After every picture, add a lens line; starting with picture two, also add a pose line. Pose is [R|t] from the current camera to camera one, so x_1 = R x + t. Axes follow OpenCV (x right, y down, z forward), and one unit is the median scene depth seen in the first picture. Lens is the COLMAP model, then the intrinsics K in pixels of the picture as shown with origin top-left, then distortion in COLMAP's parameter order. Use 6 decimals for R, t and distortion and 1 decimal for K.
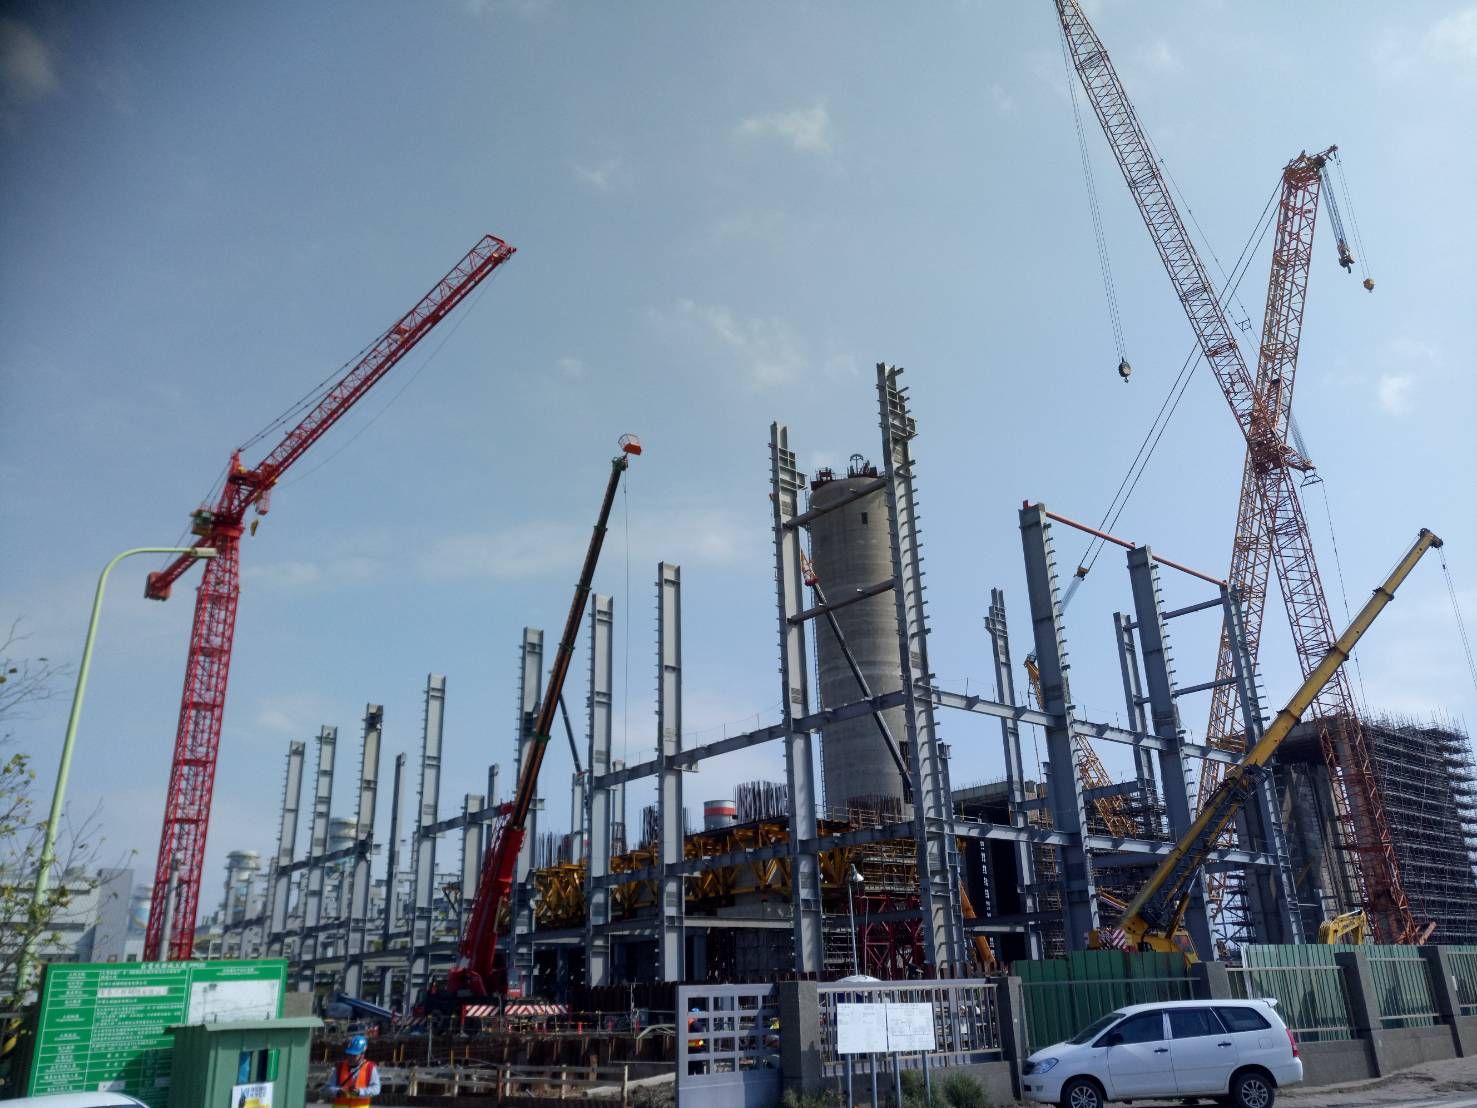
lens RADIAL K [[1150.3, 0, 738.5], [0, 1150.3, 554.0], [0, 0, 1]] dist [-0.047558, 0.089131]
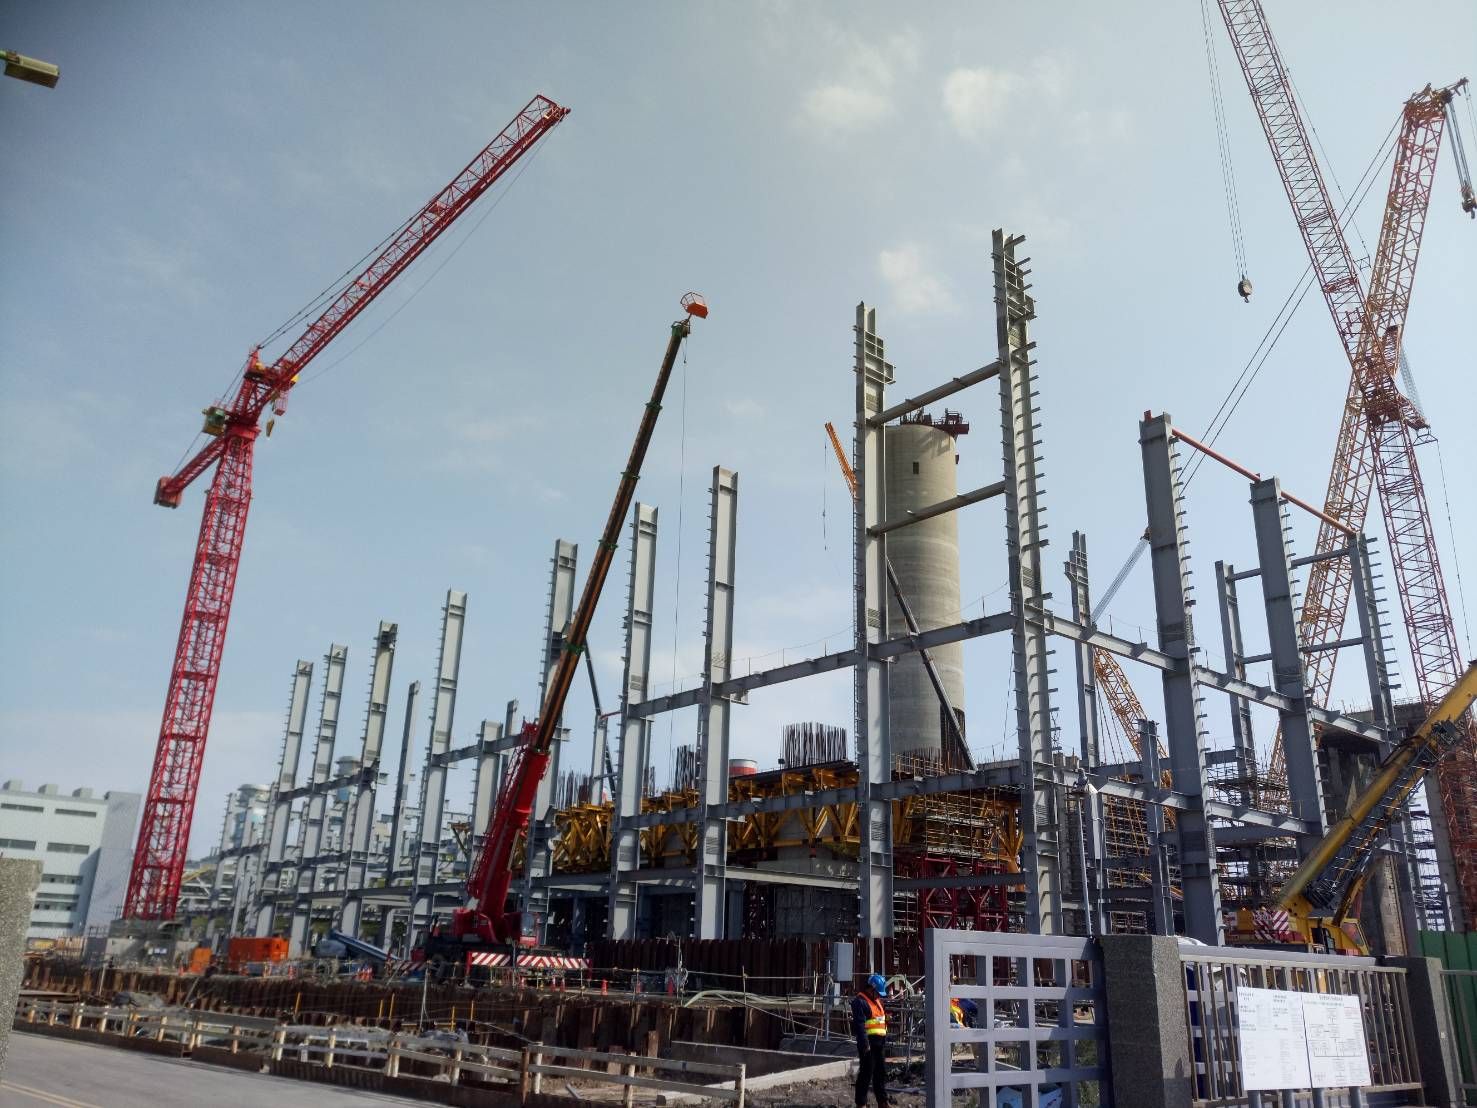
lens RADIAL K [[1147.2, 0, 730.5], [0, 1147.2, 549.1], [0, 0, 1]] dist [-0.028869, 0.045818]
pose [[0.998119, 0.055475, -0.026108, -0.025813], [-0.054873, 0.998223, 0.023233, 0.041395], [0.027350, -0.021757, 0.999389, 0.102091]]
